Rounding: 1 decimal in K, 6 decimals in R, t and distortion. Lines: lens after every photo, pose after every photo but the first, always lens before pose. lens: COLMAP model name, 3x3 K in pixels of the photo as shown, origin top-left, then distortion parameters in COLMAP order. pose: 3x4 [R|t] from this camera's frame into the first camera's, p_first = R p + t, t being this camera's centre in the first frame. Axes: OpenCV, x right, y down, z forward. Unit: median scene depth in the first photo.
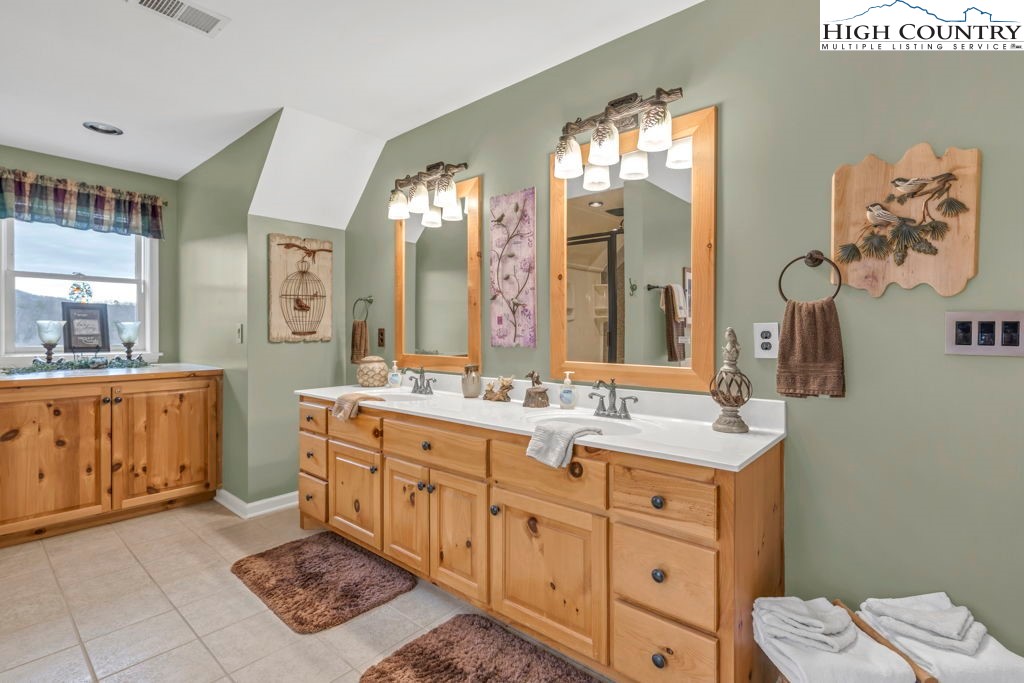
lens RADIAL K [[480.3, 0, 516.4], [0, 480.3, 336.6], [0, 0, 1]] dist [0.000669, 0.000420]
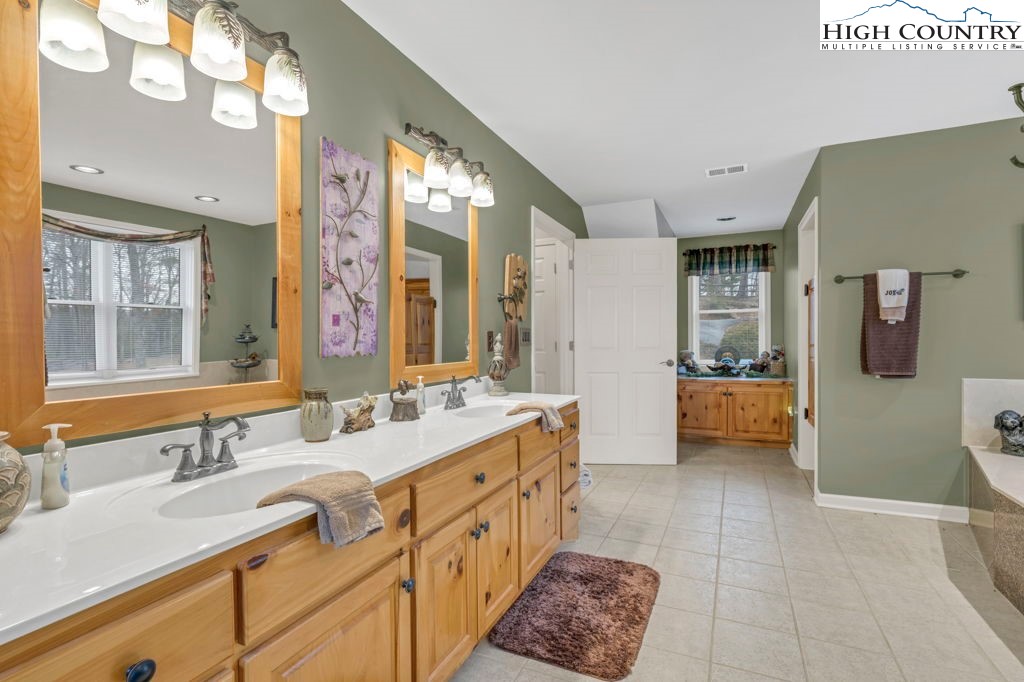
lens RADIAL K [[480.3, 0, 516.4], [0, 480.3, 336.1], [0, 0, 1]] dist [0.000669, 0.000420]
pose [[-0.276919, -0.003405, 0.960887, -0.812212], [0.004097, 0.999980, 0.004724, -0.012625], [-0.960884, 0.005245, -0.276900, 0.968921]]
